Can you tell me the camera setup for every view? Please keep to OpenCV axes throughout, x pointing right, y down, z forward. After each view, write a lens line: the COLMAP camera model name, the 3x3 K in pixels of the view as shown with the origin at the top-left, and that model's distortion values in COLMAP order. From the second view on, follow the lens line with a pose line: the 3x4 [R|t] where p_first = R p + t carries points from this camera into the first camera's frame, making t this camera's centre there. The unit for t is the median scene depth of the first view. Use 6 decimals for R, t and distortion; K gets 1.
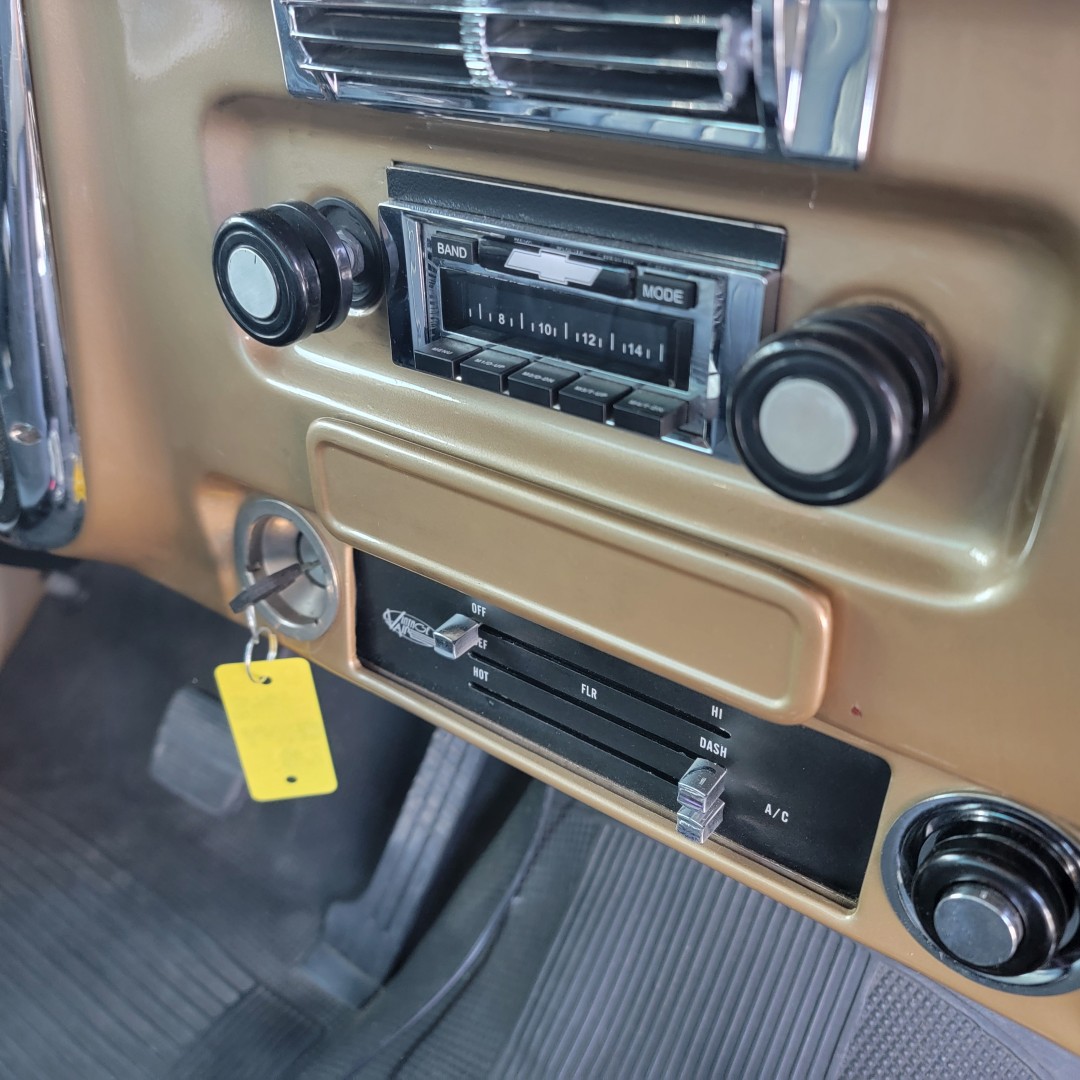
lens RADIAL K [[1030.6, 0, 534.9], [0, 1030.6, 540.9], [0, 0, 1]] dist [0.035148, 0.000000]
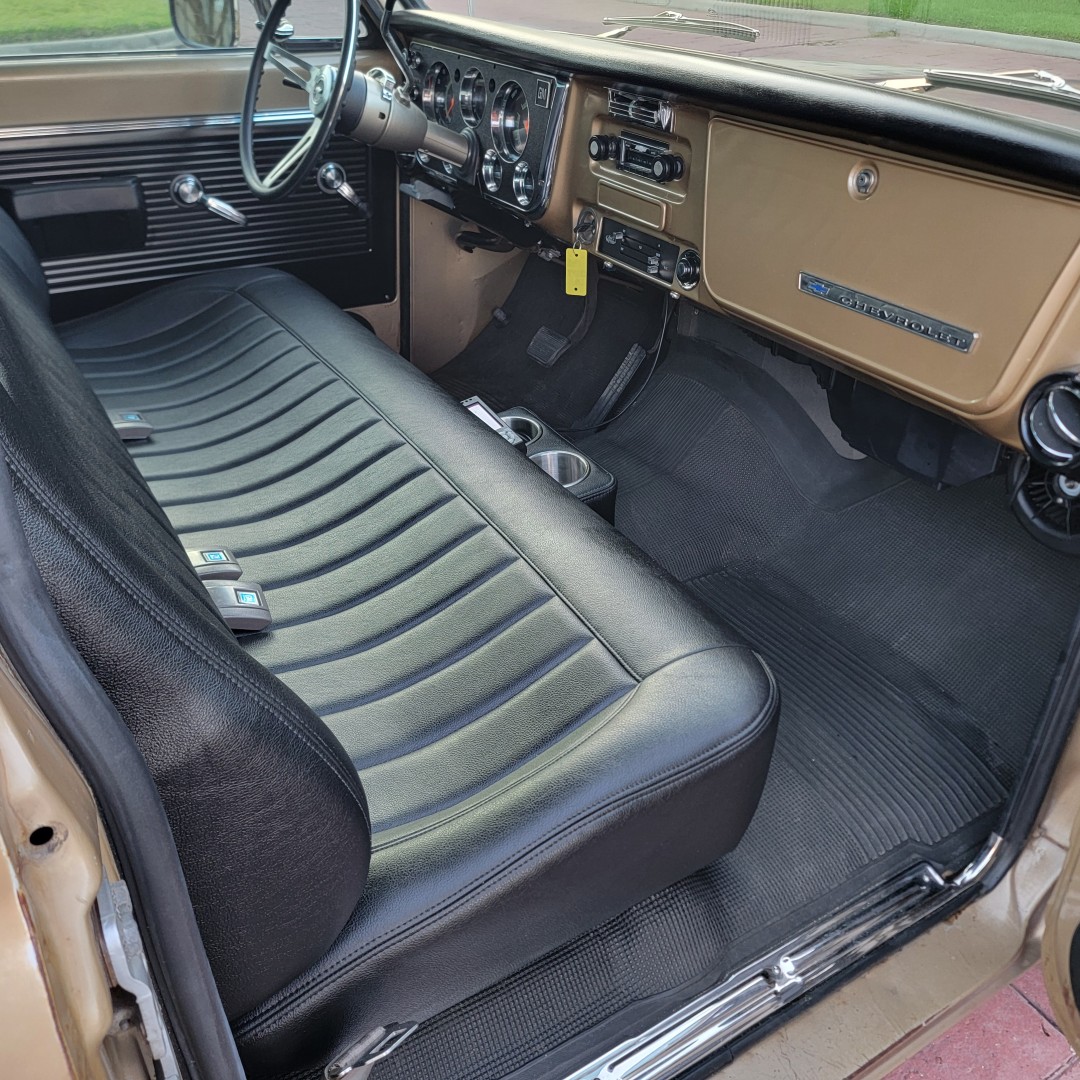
lens RADIAL K [[1030.6, 0, 537.6], [0, 1030.6, 542.6], [0, 0, 1]] dist [0.035148, 0.000000]
pose [[0.923129, 0.245269, -0.296101, 1.262900], [-0.252359, 0.967522, 0.014666, 1.407062], [0.290081, 0.061185, 0.955044, -3.344633]]
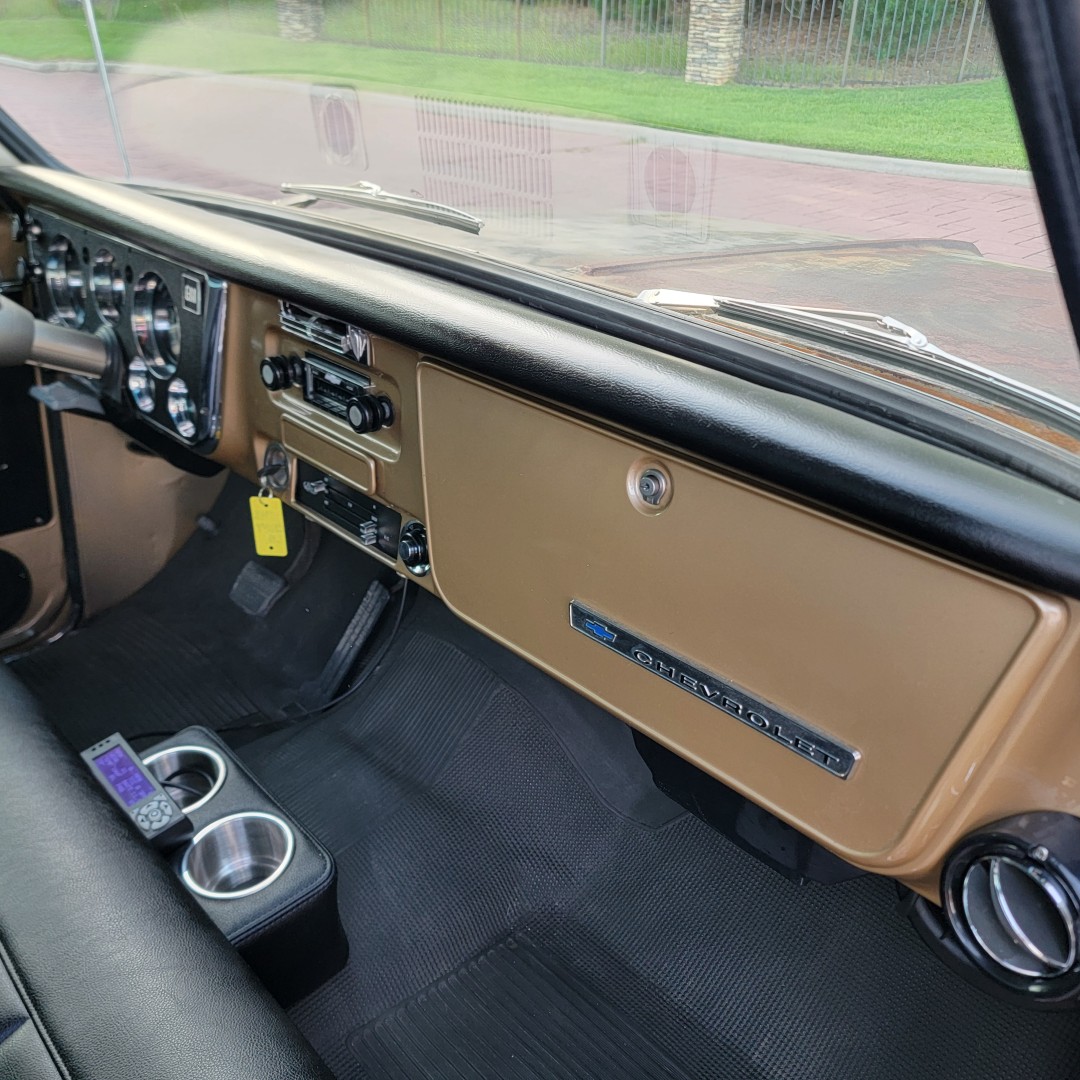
lens RADIAL K [[1030.6, 0, 549.6], [0, 1030.6, 519.2], [0, 0, 1]] dist [0.035148, 0.000000]
pose [[0.982022, 0.141607, -0.124824, 1.035521], [-0.156105, 0.980998, -0.115217, 0.443582], [0.106136, 0.132631, 0.985466, -2.063714]]
